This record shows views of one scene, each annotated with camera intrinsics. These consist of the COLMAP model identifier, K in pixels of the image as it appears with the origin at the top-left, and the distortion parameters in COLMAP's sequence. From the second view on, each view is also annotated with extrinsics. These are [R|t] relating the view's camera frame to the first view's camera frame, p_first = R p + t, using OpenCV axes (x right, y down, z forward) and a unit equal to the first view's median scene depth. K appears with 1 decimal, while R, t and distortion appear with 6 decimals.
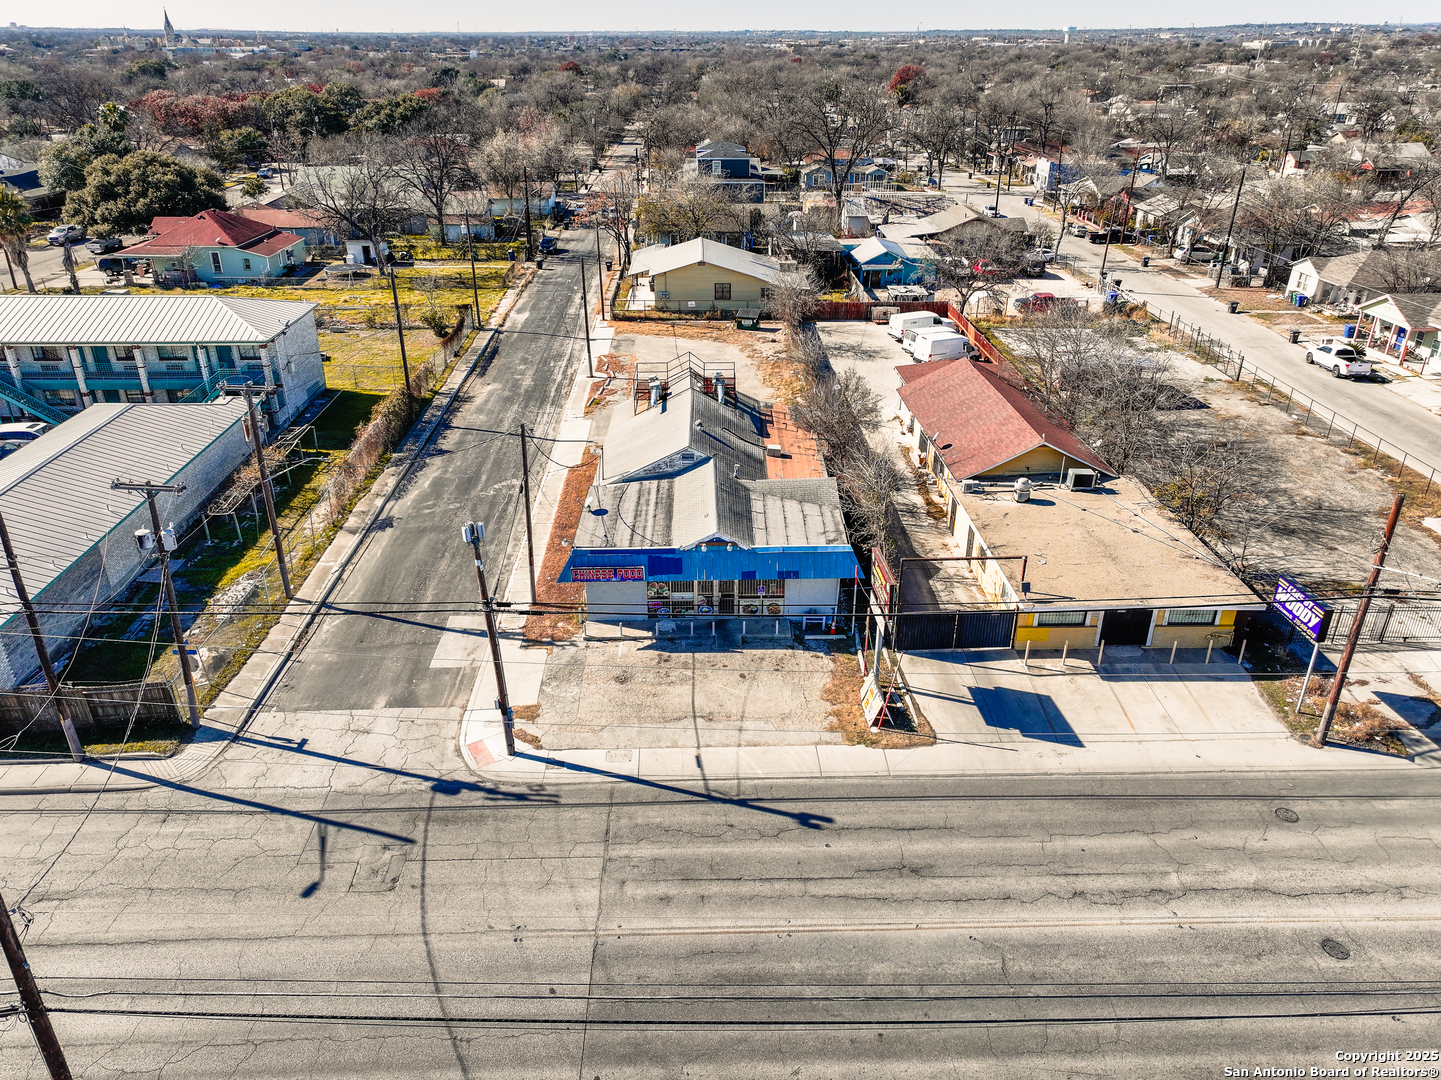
lens RADIAL K [[1015.4, 0, 717.4], [0, 1015.4, 537.3], [0, 0, 1]] dist [0.008012, 0.003116]
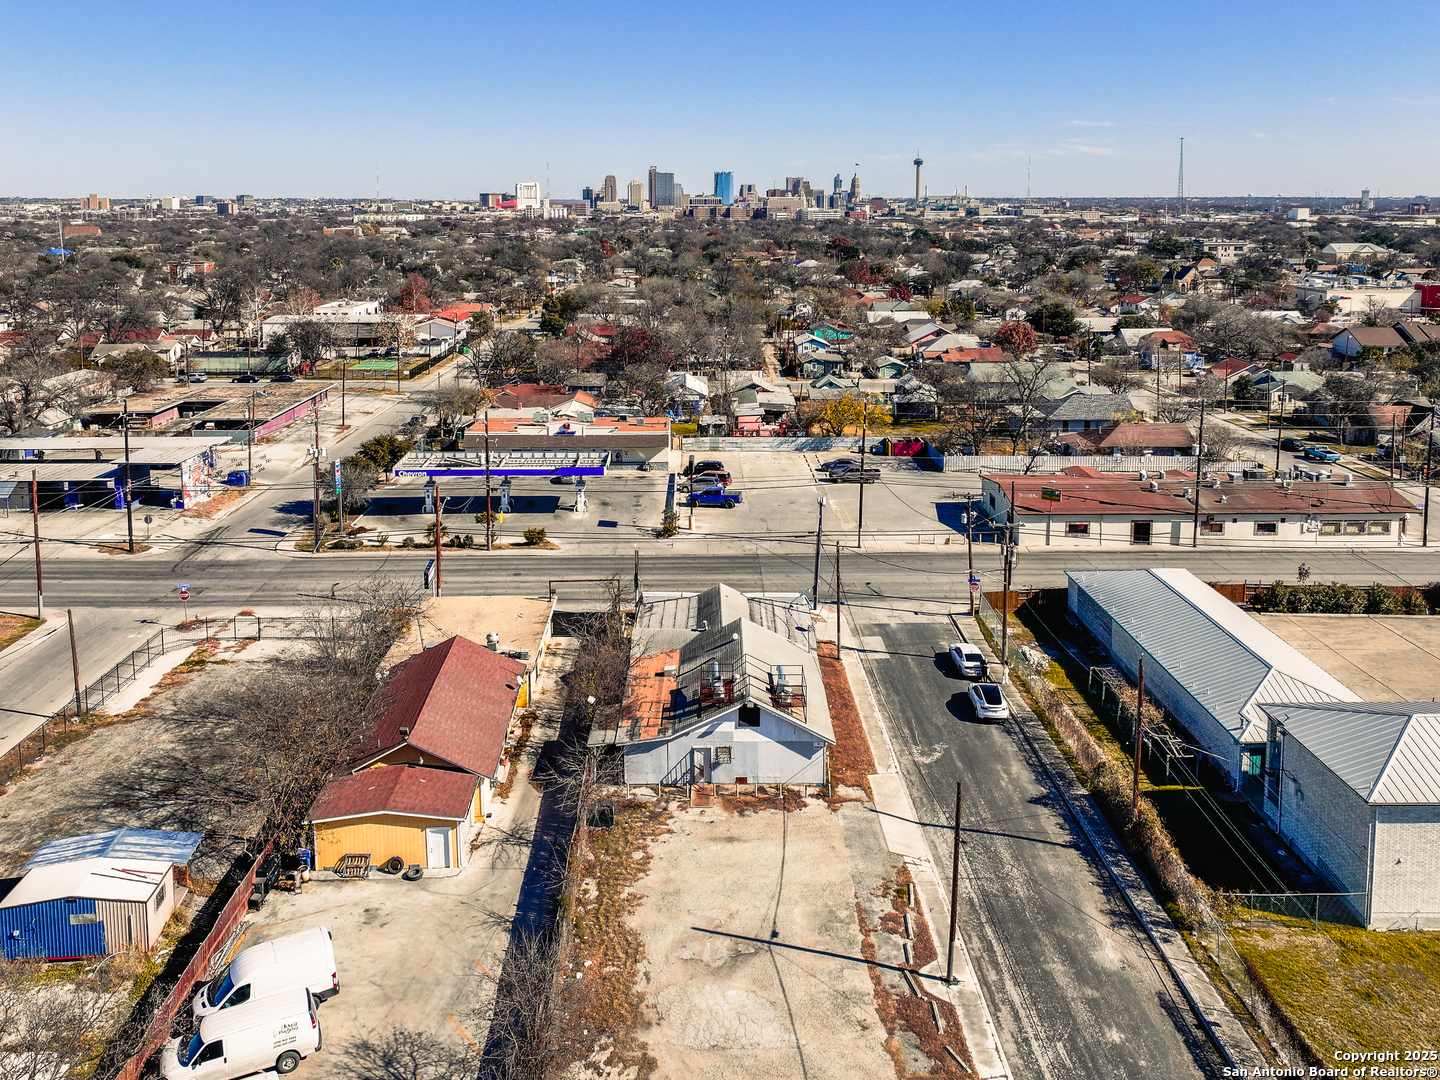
lens RADIAL K [[1110.0, 0, 704.8], [0, 1110.0, 539.4], [0, 0, 1]] dist [-0.002991, -0.004002]
pose [[-0.999874, -0.003823, 0.015374, -0.001473], [0.007758, 0.728015, 0.685518, -1.000548], [-0.013813, 0.685551, -0.727894, 1.722809]]
